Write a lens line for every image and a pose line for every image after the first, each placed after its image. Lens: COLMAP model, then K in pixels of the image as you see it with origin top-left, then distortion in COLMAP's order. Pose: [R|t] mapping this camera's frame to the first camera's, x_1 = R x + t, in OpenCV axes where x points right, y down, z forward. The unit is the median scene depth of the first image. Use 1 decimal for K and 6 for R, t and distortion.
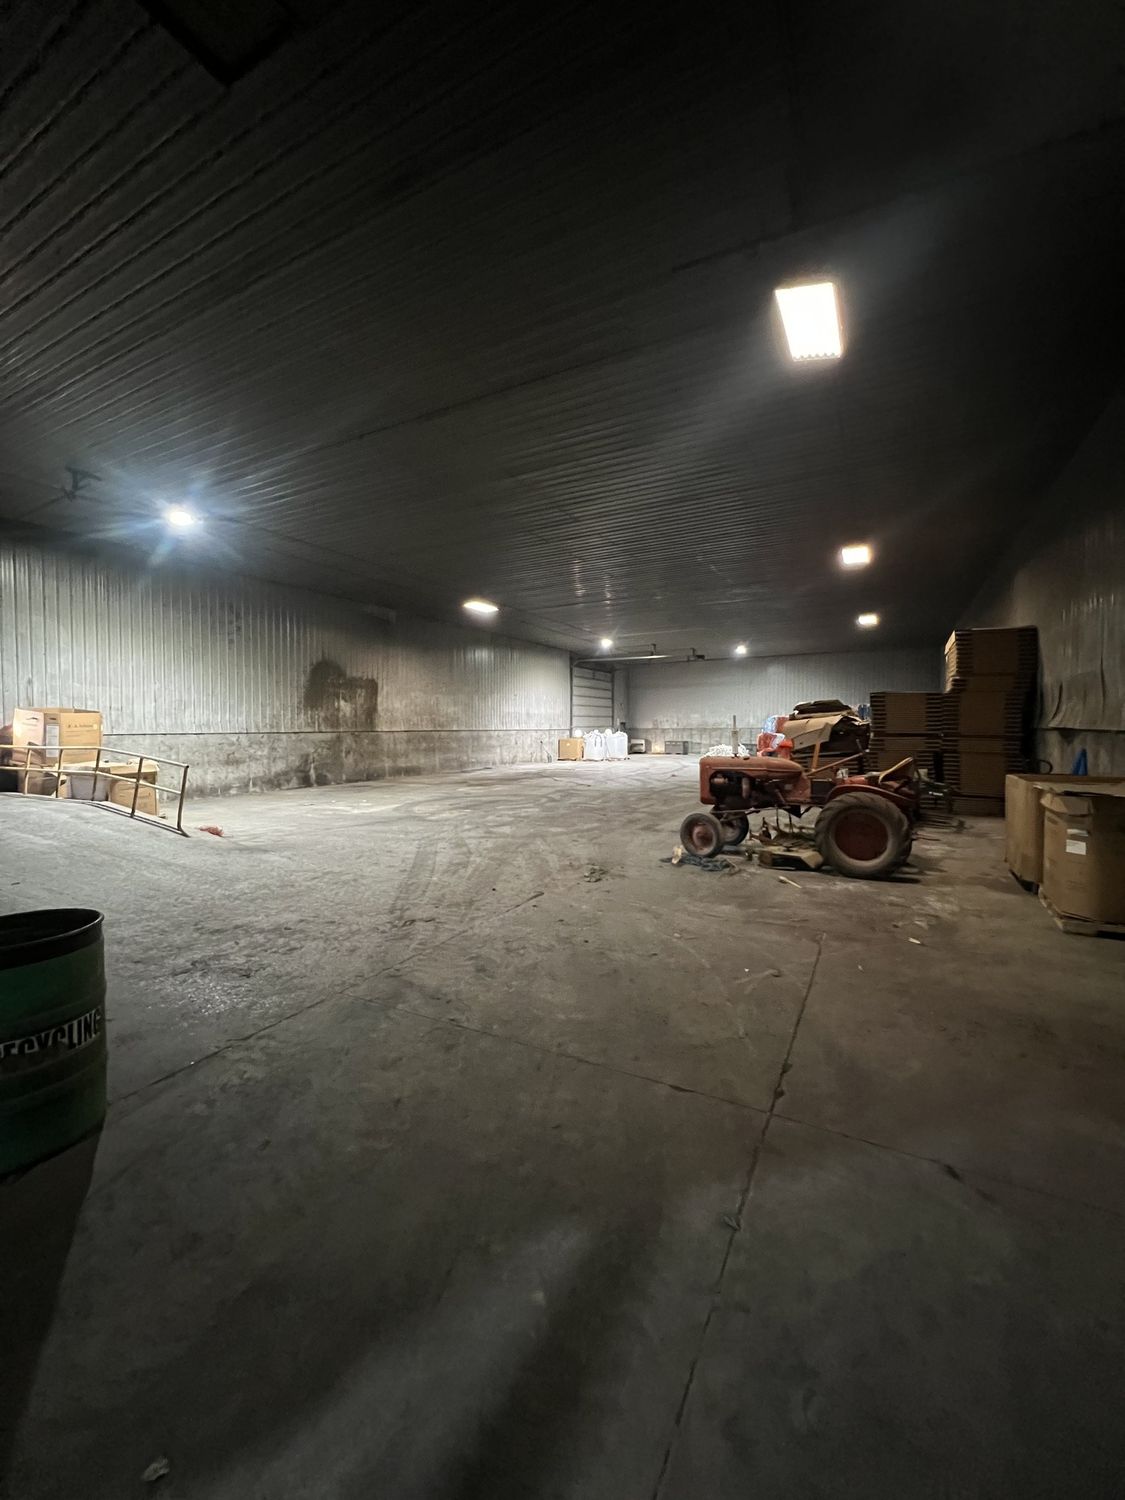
lens RADIAL K [[597.8, 0, 565.1], [0, 597.8, 744.0], [0, 0, 1]] dist [-0.000105, 0.000727]
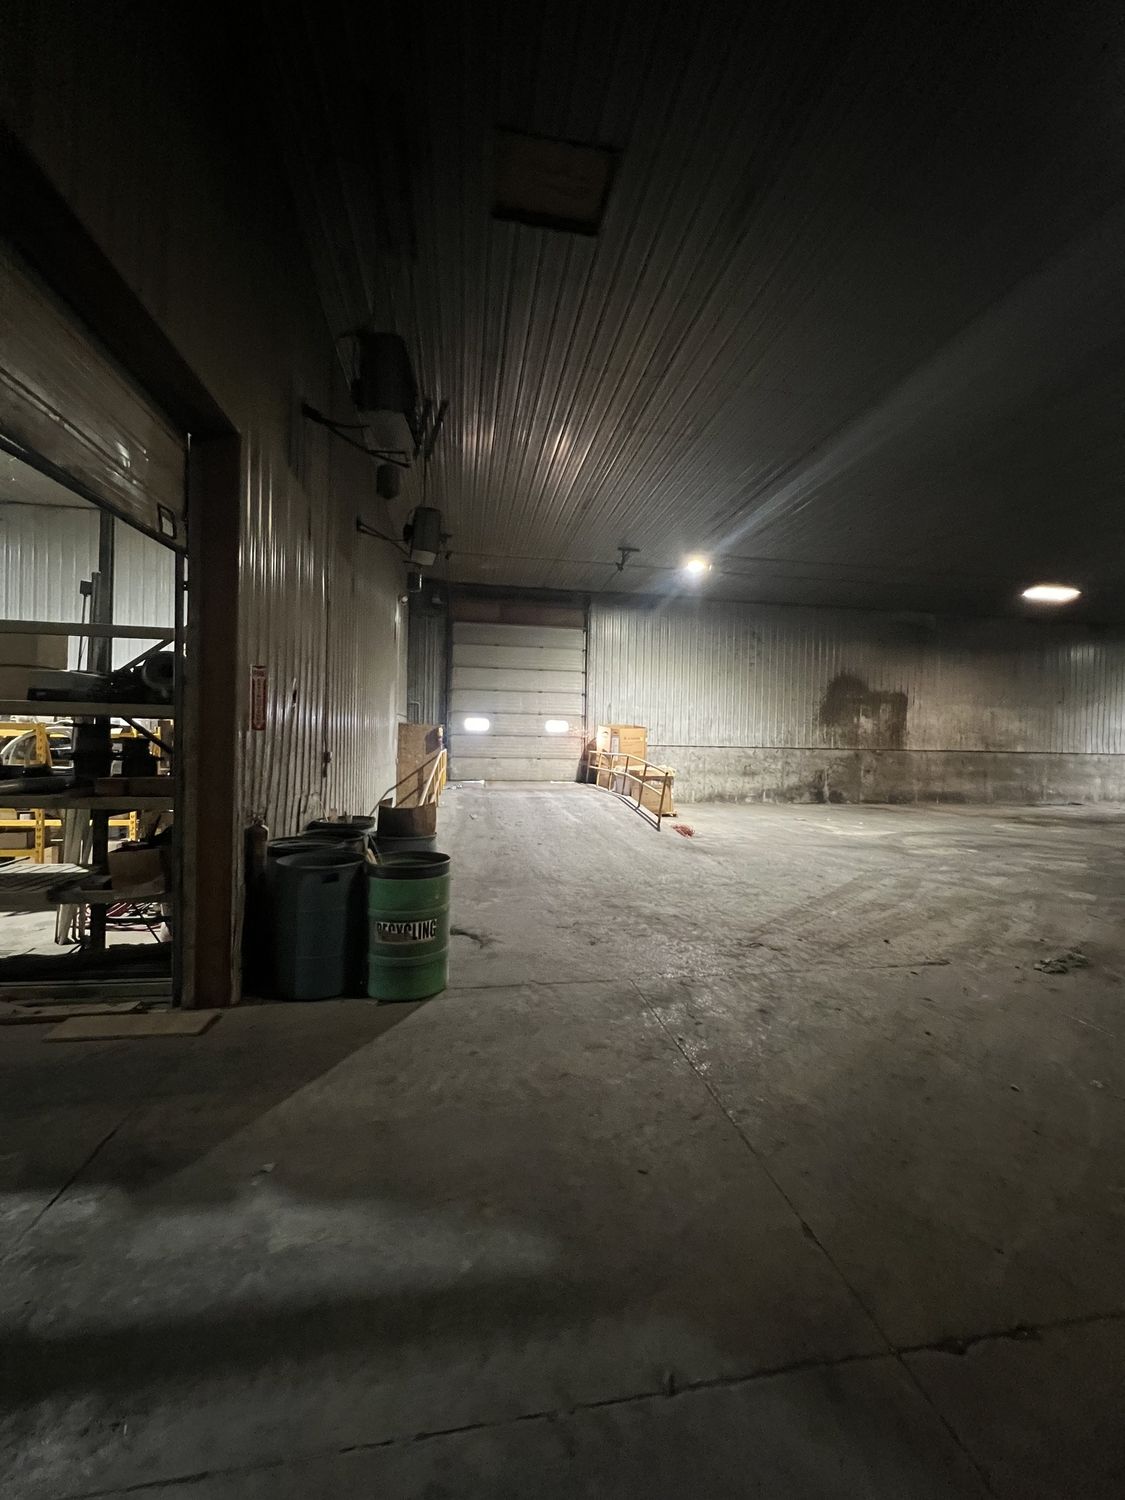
lens RADIAL K [[597.8, 0, 565.7], [0, 597.8, 748.3], [0, 0, 1]] dist [-0.000105, 0.000727]
pose [[0.617619, 0.029009, -0.785942, 0.109546], [-0.045087, 0.998982, 0.001442, -0.002712], [0.785184, 0.034545, 0.618298, 0.053872]]
